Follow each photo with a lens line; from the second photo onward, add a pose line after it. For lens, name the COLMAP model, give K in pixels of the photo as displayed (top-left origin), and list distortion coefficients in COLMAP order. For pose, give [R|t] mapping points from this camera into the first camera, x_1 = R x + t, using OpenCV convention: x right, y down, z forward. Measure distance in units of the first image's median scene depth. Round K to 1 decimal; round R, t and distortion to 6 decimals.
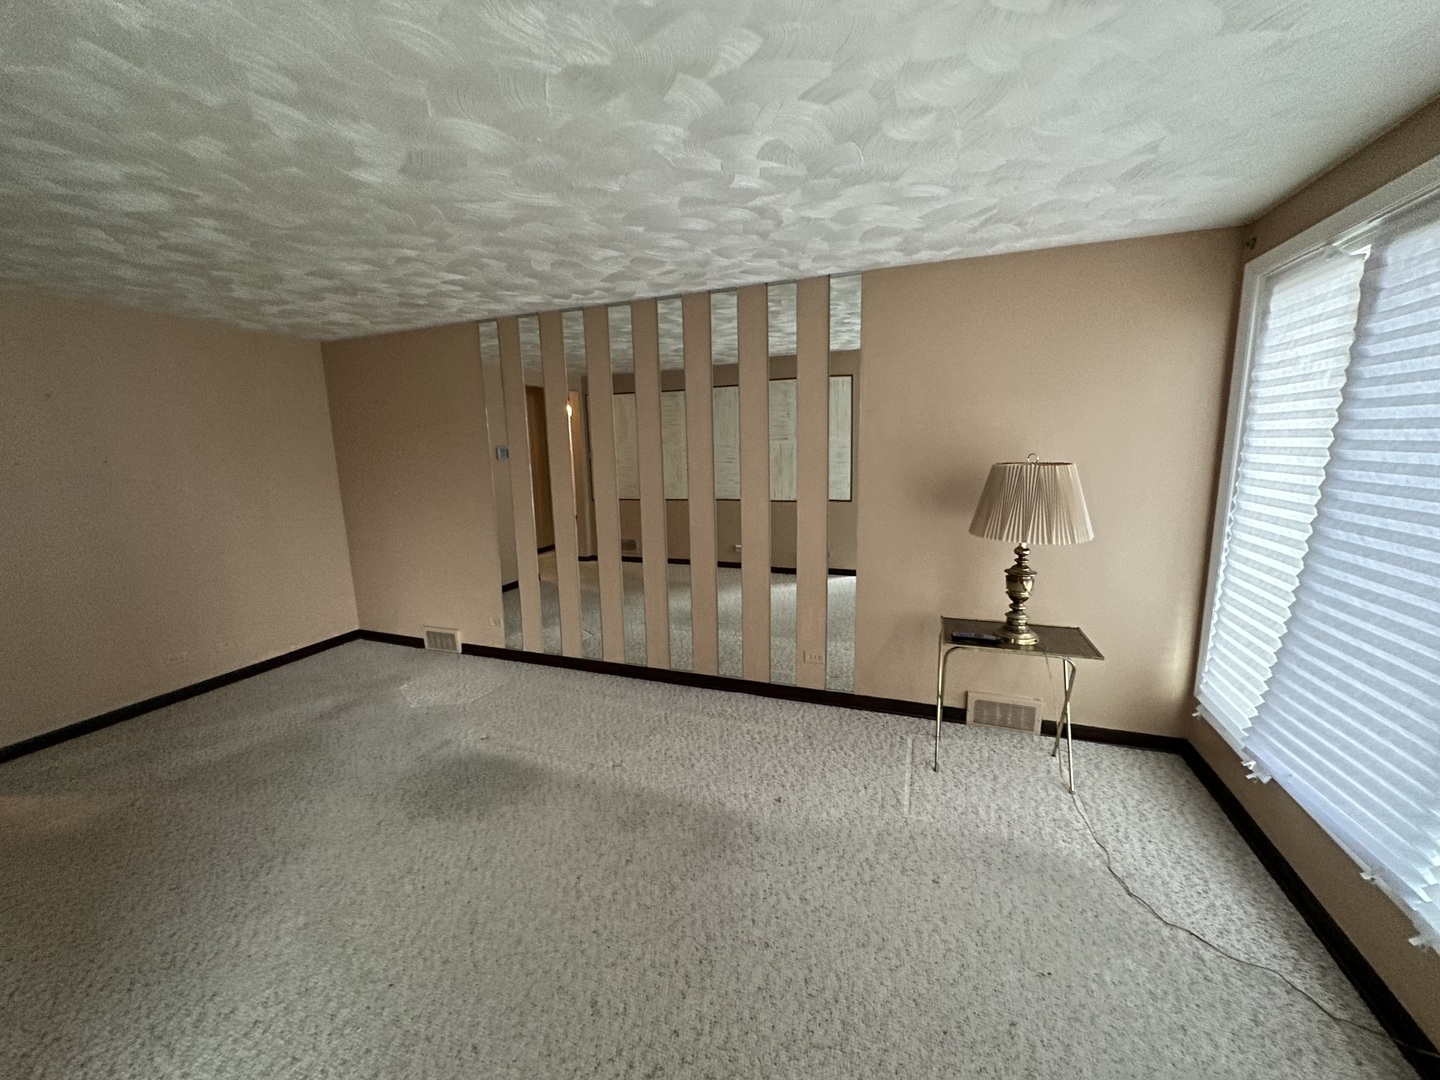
lens RADIAL K [[569.0, 0, 728.2], [0, 569.0, 537.8], [0, 0, 1]] dist [0.001266, 0.000065]
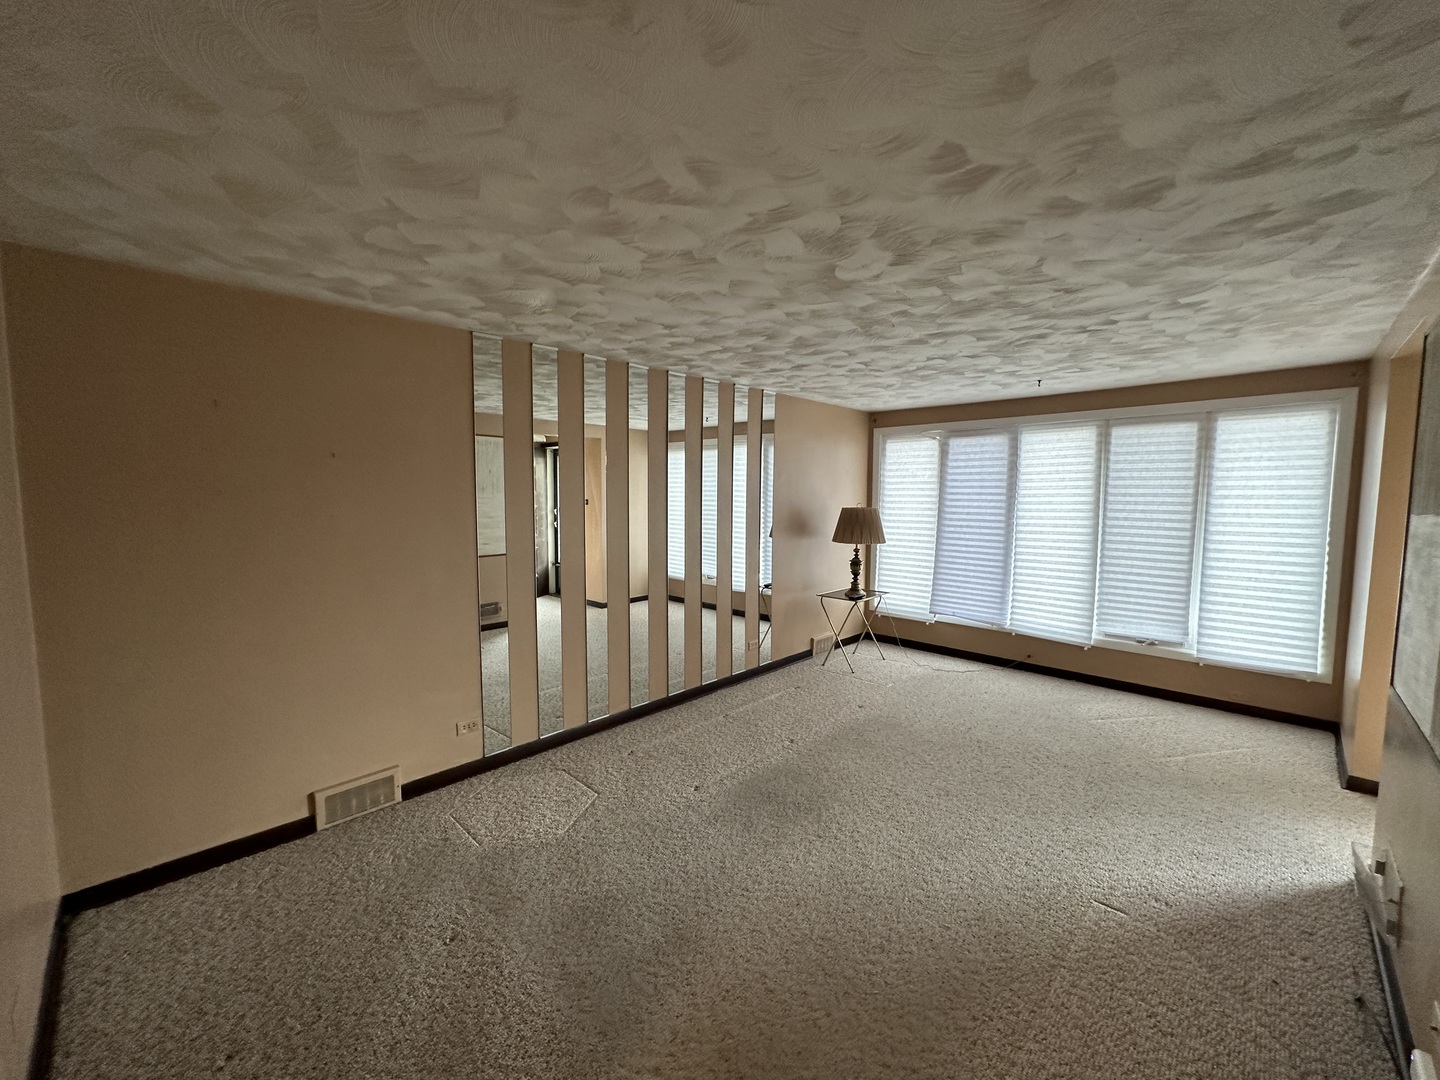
lens RADIAL K [[570.7, 0, 720.0], [0, 570.7, 540.0], [0, 0, 1]] dist [0.045461, 0.000035]
pose [[0.396019, -0.042469, 0.917260, -1.242401], [0.139763, 0.990079, -0.014501, -0.041798], [-0.907544, 0.133941, 0.398025, 0.498446]]
